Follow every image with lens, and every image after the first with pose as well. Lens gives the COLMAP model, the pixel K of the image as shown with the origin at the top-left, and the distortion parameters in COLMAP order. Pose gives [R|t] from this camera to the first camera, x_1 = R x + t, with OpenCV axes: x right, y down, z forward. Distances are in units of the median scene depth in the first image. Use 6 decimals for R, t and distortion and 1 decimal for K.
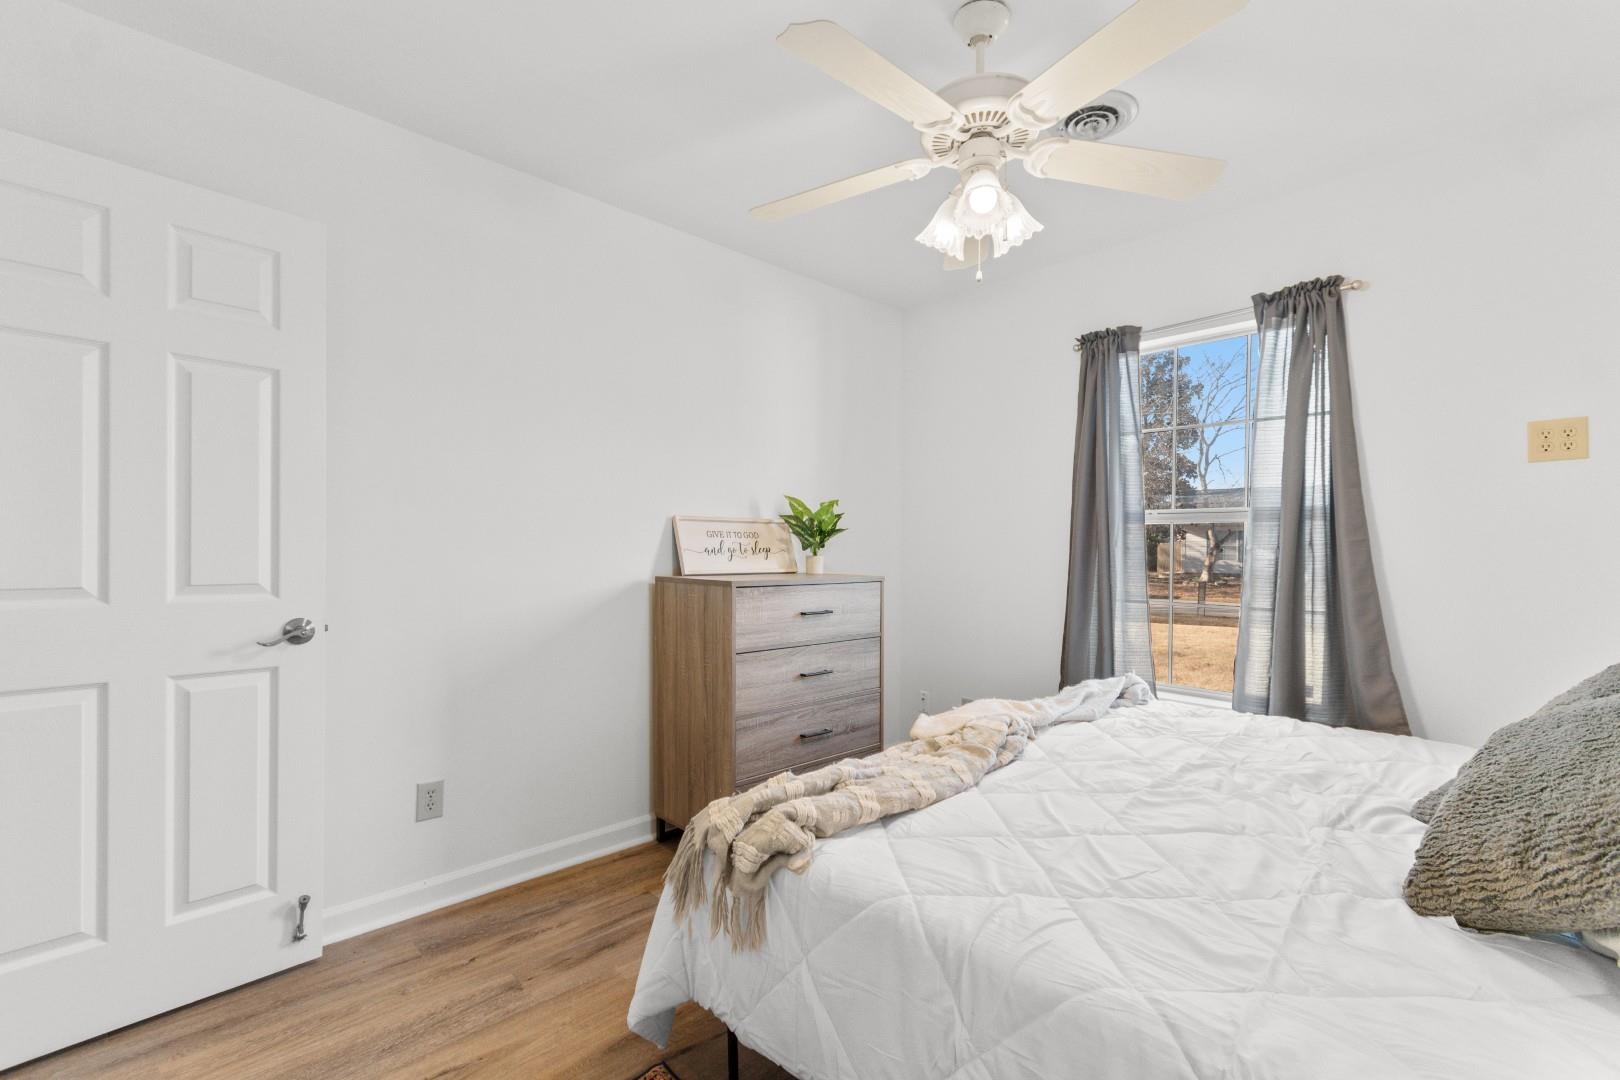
lens RADIAL K [[709.3, 0, 813.6], [0, 709.3, 540.2], [0, 0, 1]] dist [-0.001293, -0.000390]
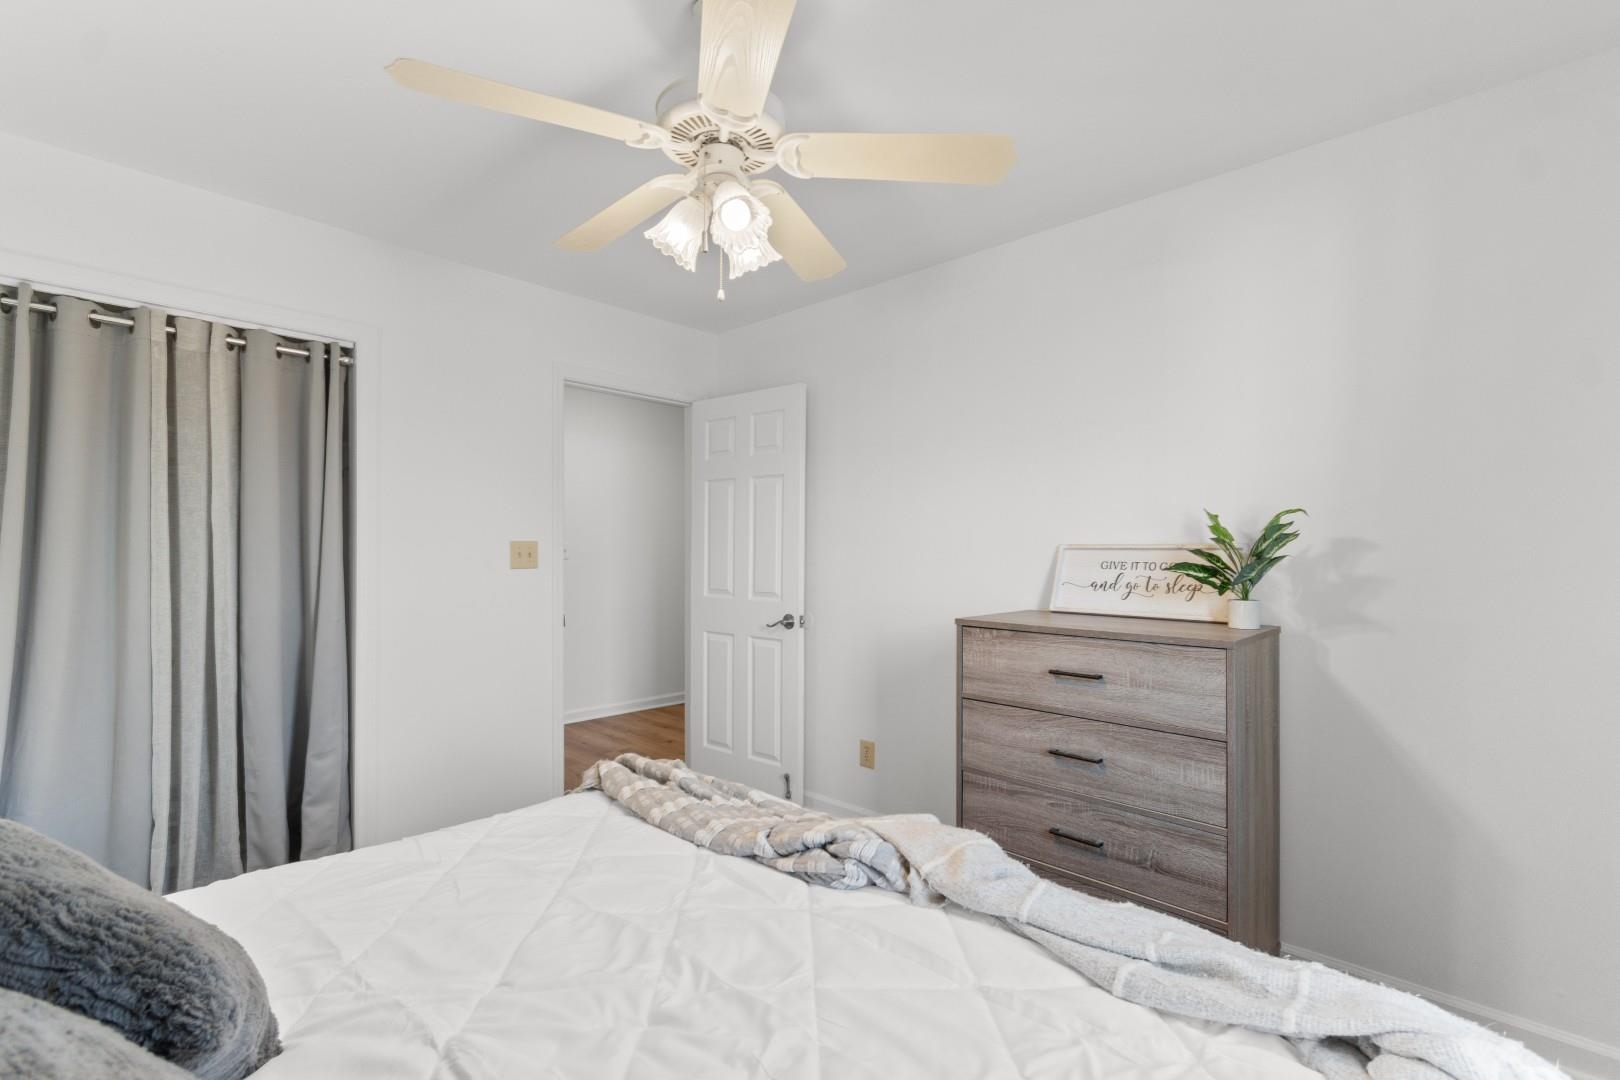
lens RADIAL K [[717.1, 0, 807.4], [0, 717.1, 559.4], [0, 0, 1]] dist [0.000947, -0.000893]
pose [[0.049652, 0.004128, -0.998758, 0.745562], [0.003690, 0.999984, 0.004316, -0.022399], [0.998760, -0.003899, 0.049636, 0.693642]]
